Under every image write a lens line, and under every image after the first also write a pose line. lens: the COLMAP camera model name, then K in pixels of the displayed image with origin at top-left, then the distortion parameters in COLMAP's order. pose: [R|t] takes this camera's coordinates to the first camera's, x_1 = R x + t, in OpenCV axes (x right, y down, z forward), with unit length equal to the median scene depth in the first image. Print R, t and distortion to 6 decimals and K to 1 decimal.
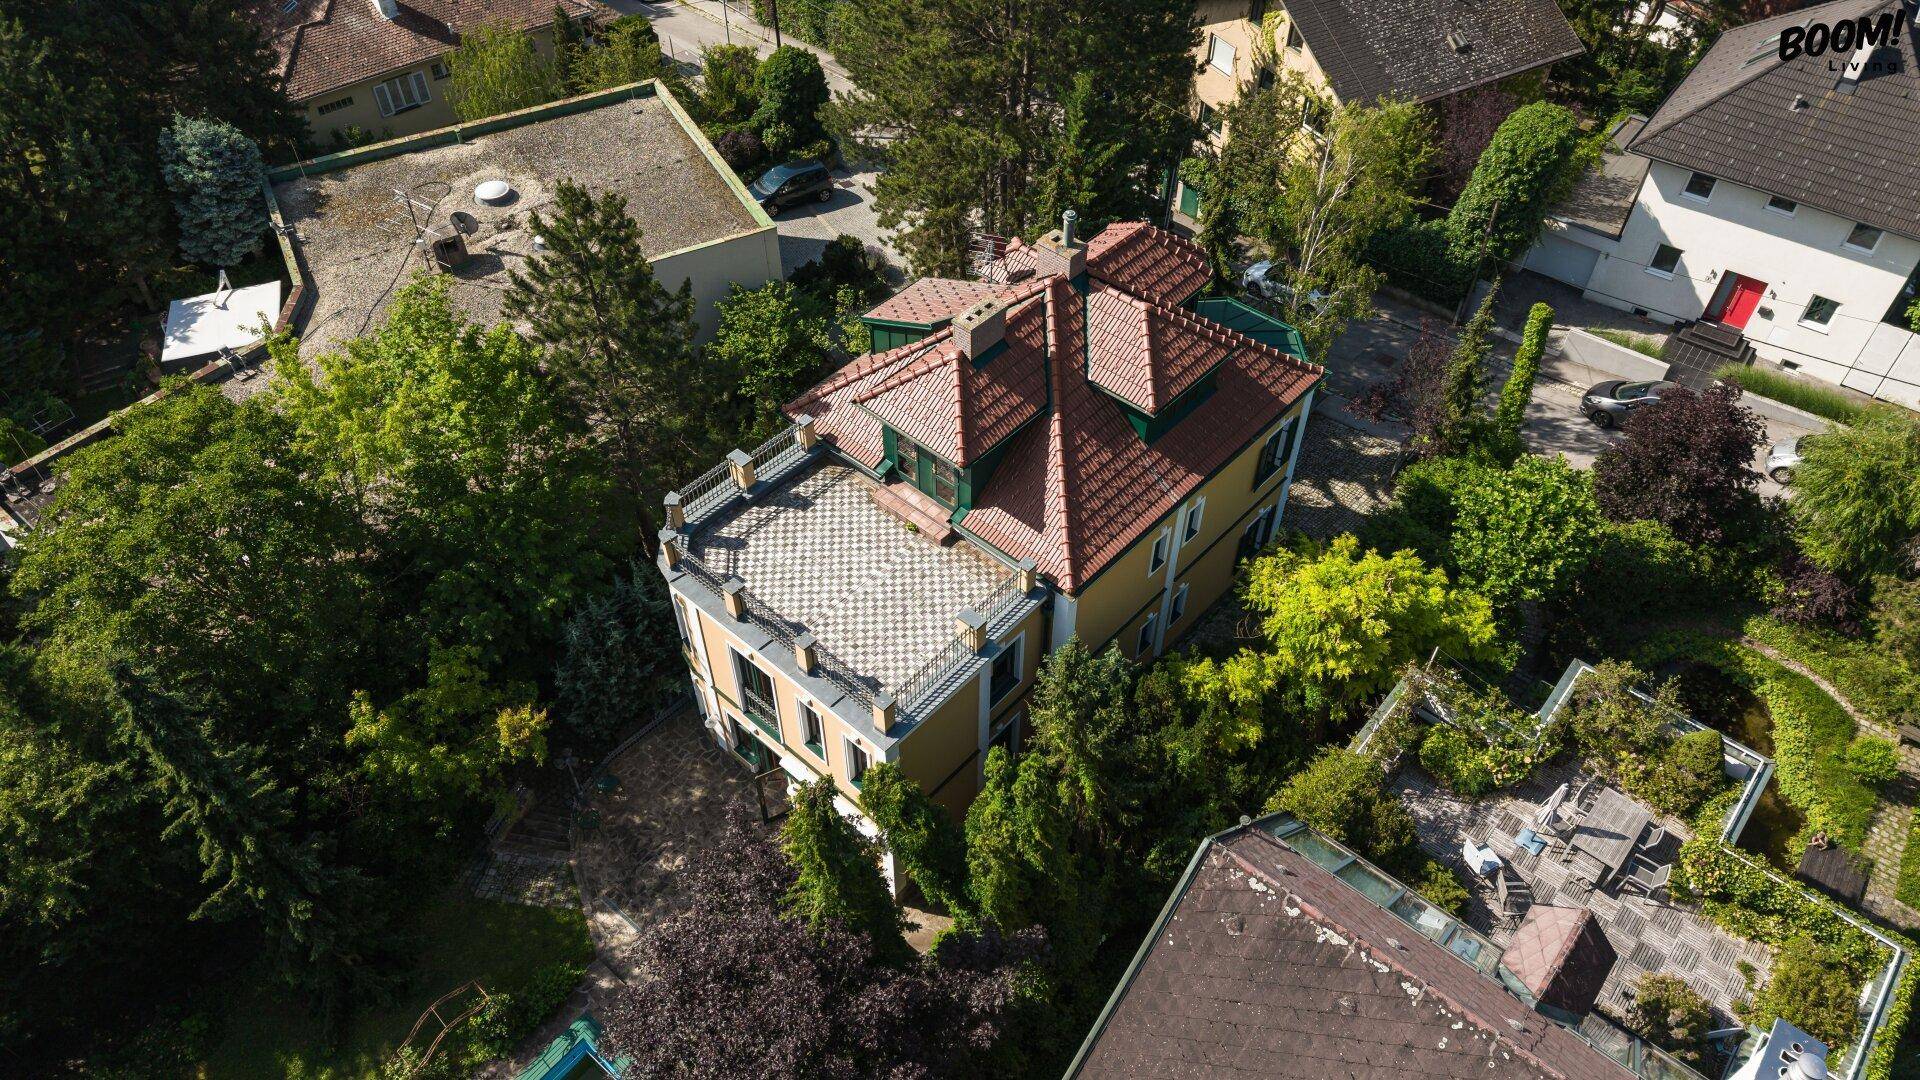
lens RADIAL K [[1280.2, 0, 962.7], [0, 1280.2, 538.7], [0, 0, 1]] dist [0.028645, -0.025441]
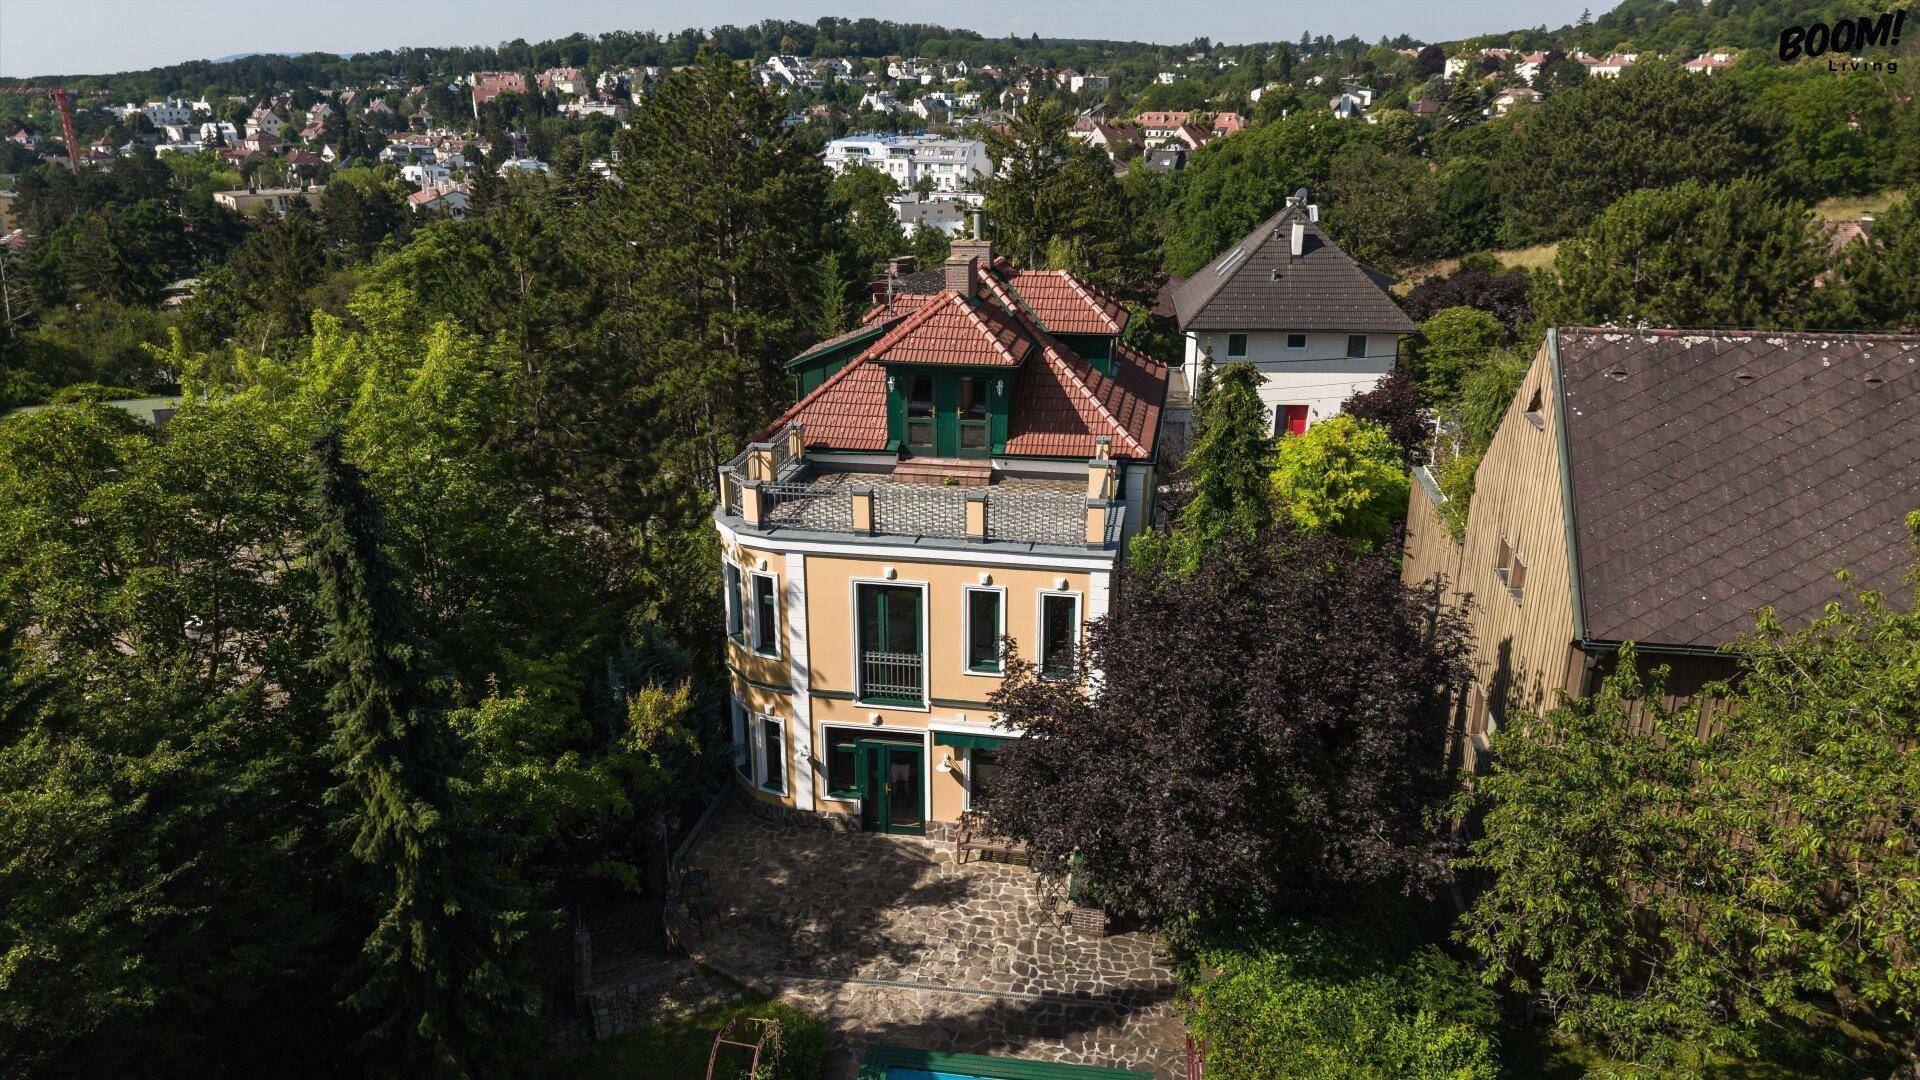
lens RADIAL K [[1280.2, 0, 958.8], [0, 1280.2, 541.8], [0, 0, 1]] dist [0.028645, -0.025441]
pose [[0.851765, -0.171907, 0.494918, -0.429987], [0.379409, 0.853832, -0.356399, 0.311631], [-0.361310, 0.491345, 0.792487, 0.212546]]
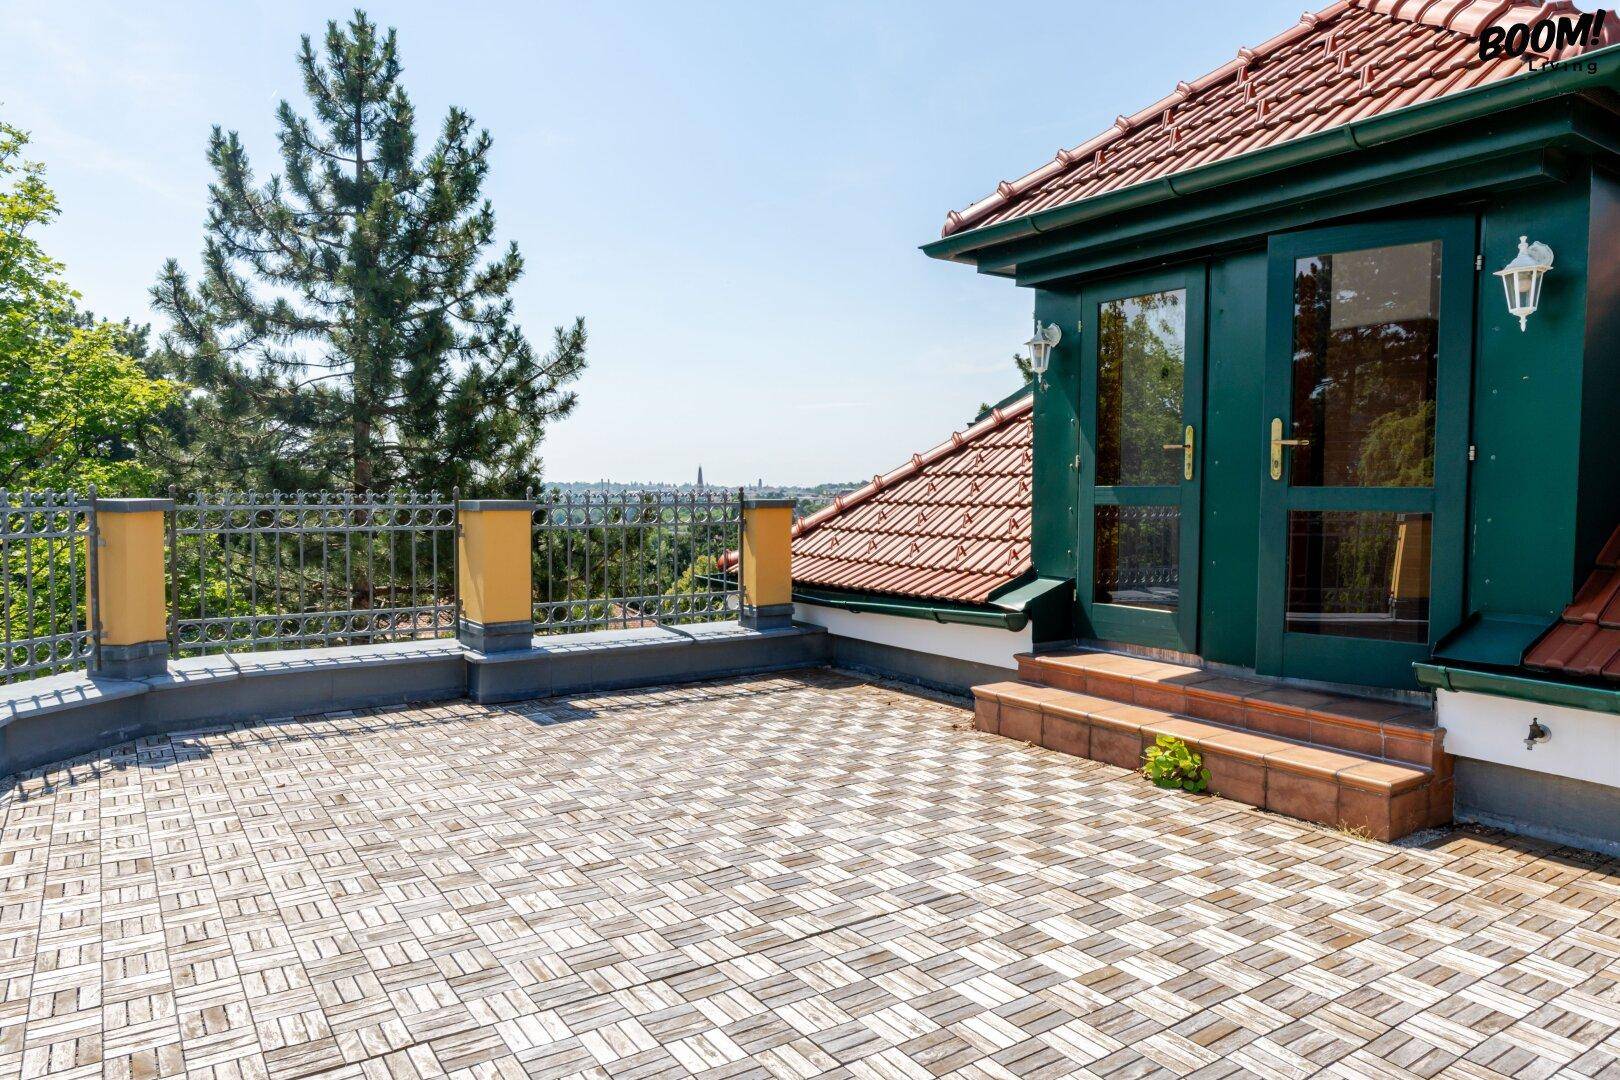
lens RADIAL K [[1052.6, 0, 805.5], [0, 1052.6, 540.5], [0, 0, 1]] dist [0.002818, 0.000505]
pose [[0.969827, 0.019624, -0.243003, -0.046150], [-0.181409, 0.723983, -0.665537, 0.064862], [0.162869, 0.689539, 0.705698, 0.712296]]
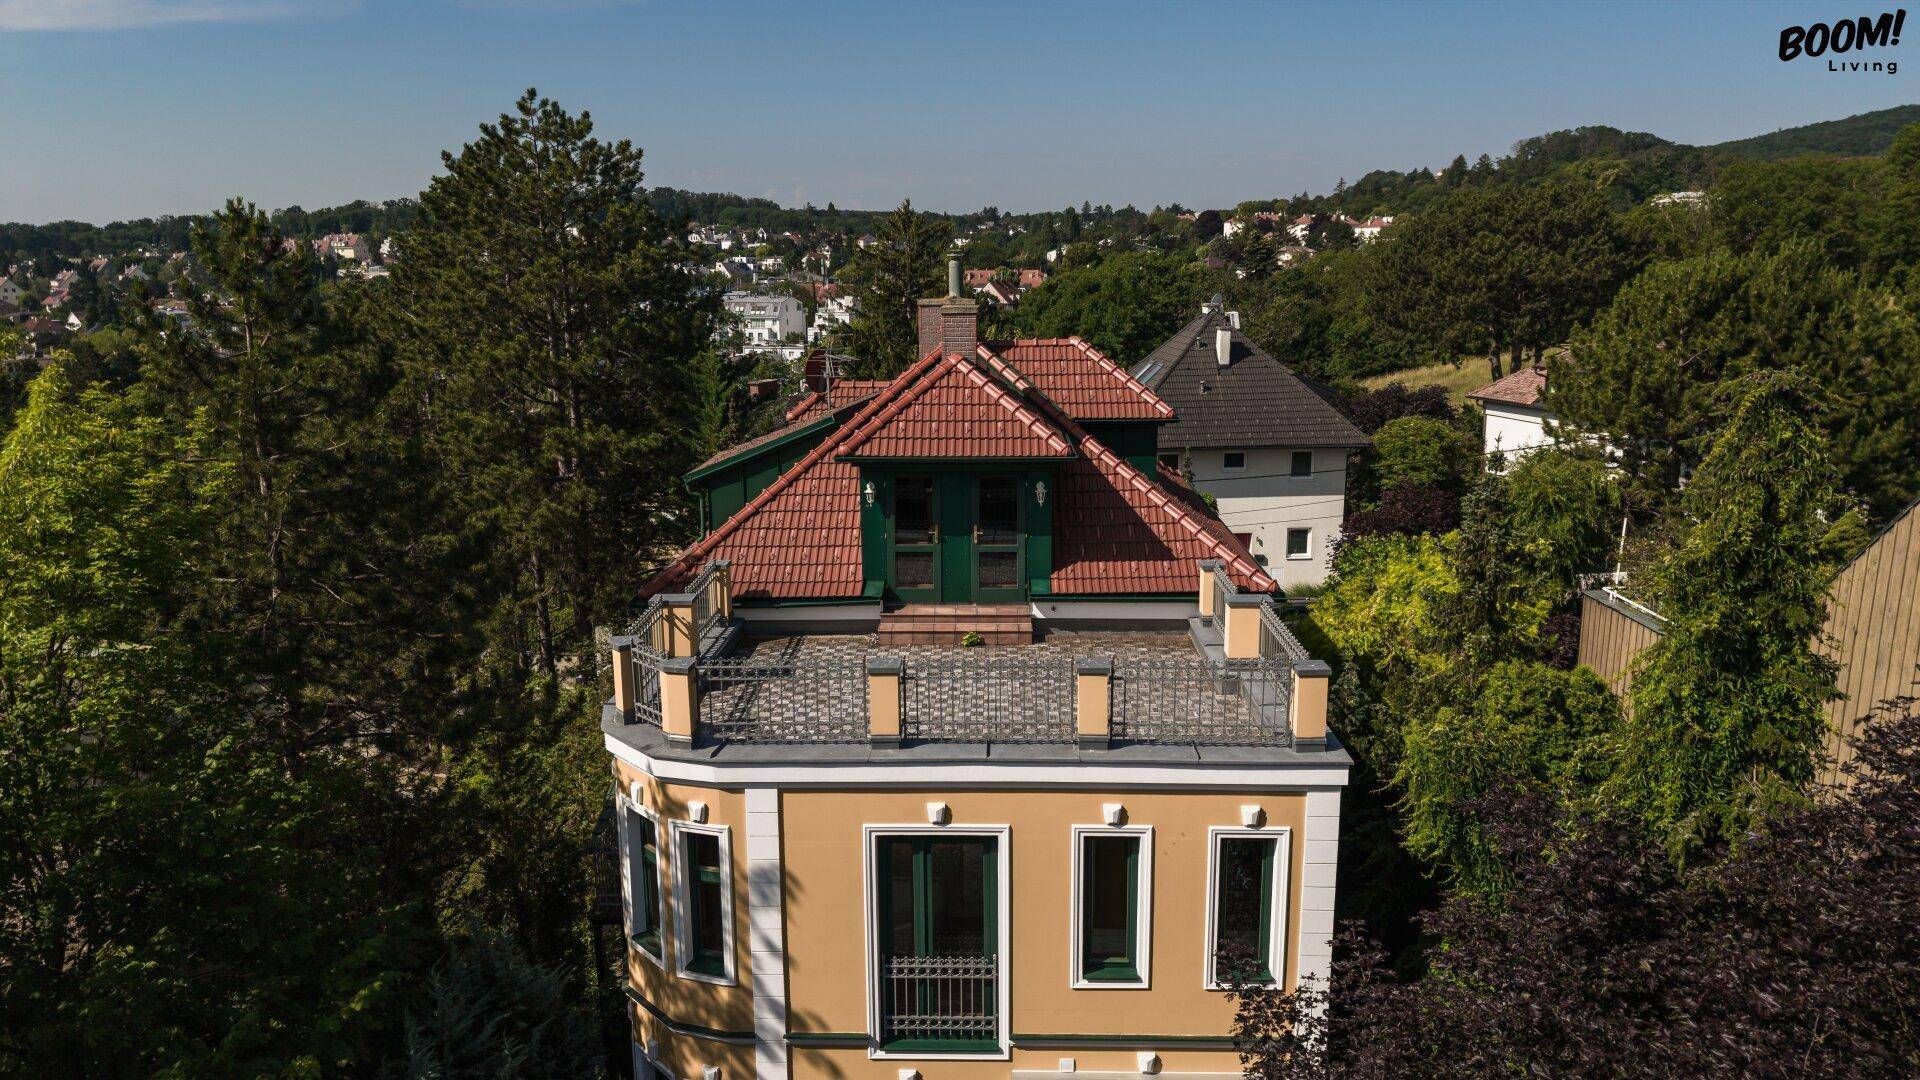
lens RADIAL K [[1280.2, 0, 954.5], [0, 1280.2, 524.3], [0, 0, 1]] dist [0.028645, -0.025441]
pose [[0.762371, -0.133603, 0.633199, -0.351632], [0.473457, 0.782183, -0.405003, 0.157947], [-0.441168, 0.608555, 0.659569, 0.470019]]
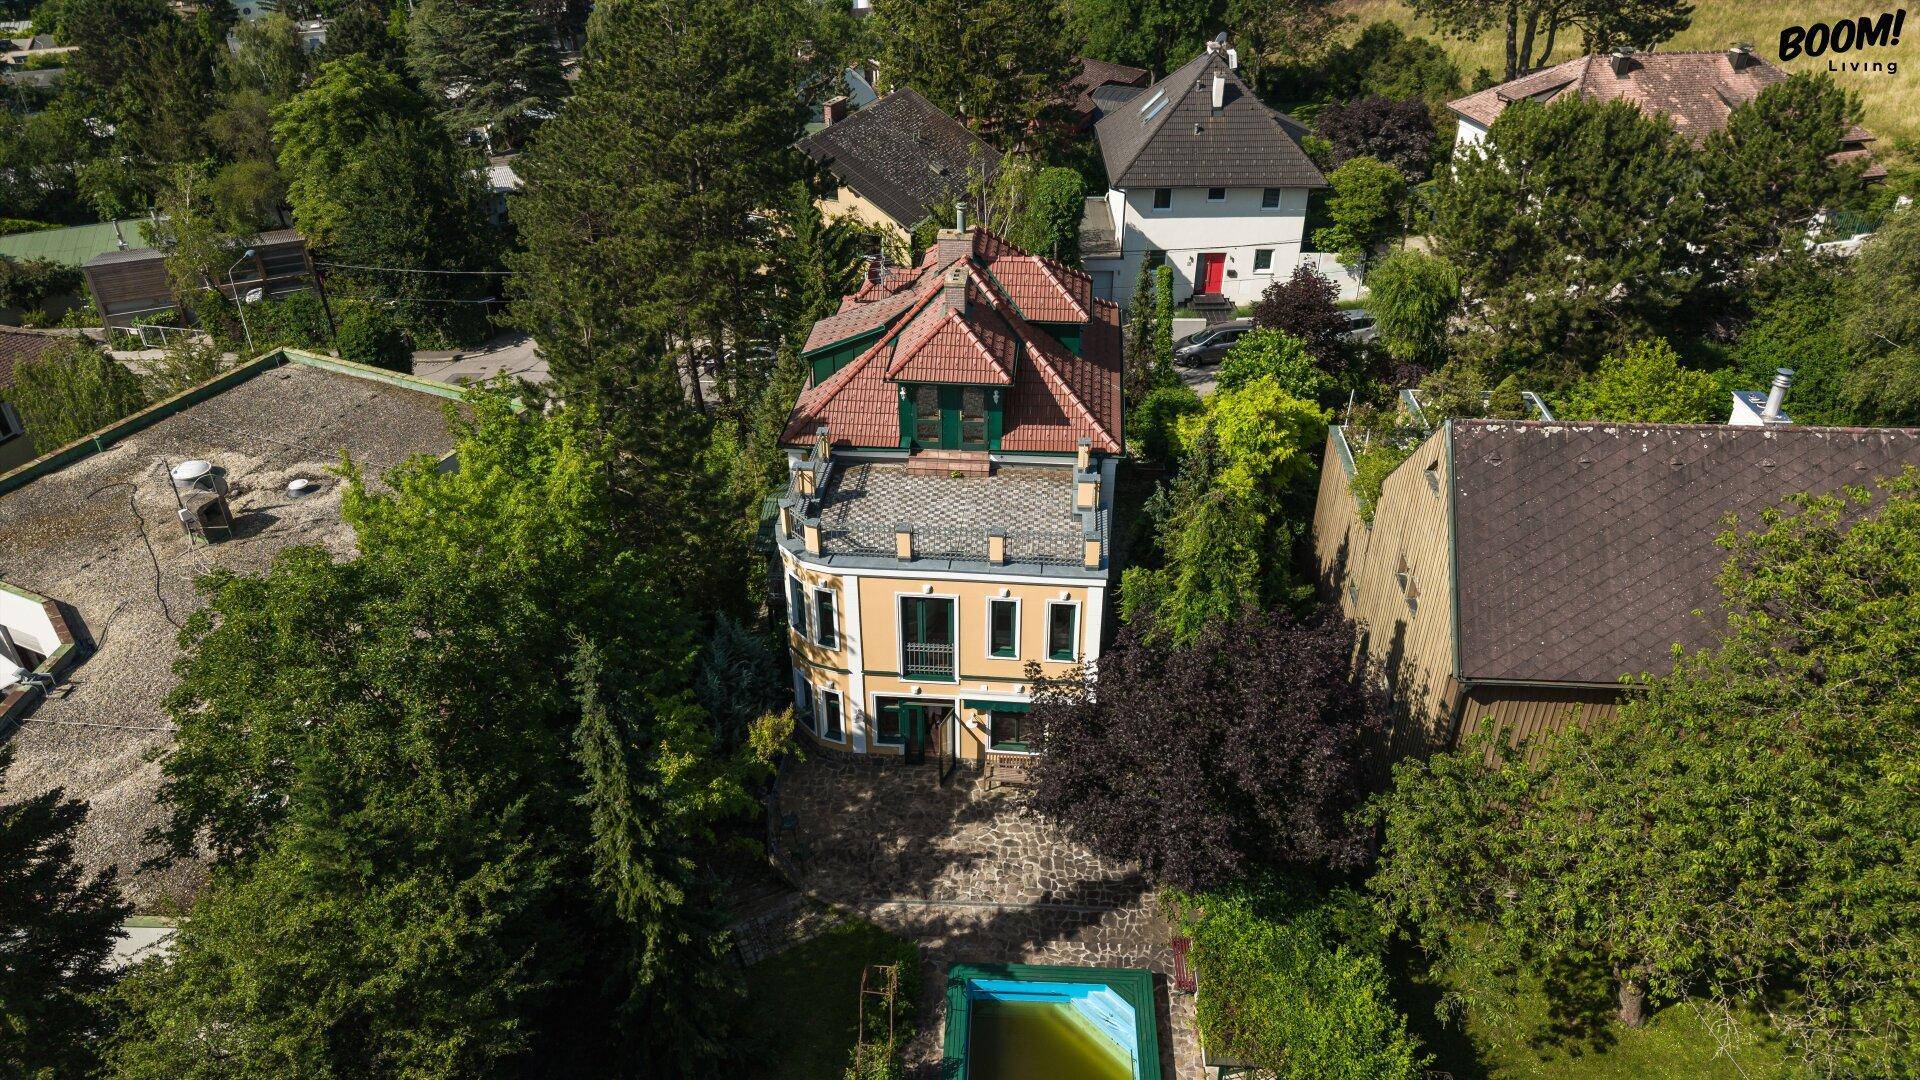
lens RADIAL K [[1280.2, 0, 957.7], [0, 1280.2, 540.5], [0, 0, 1]] dist [0.028645, -0.025441]
pose [[0.799093, -0.326052, 0.505115, -0.532160], [0.437694, 0.891482, -0.116980, 0.149418], [-0.412159, 0.314563, 0.855088, 0.024646]]
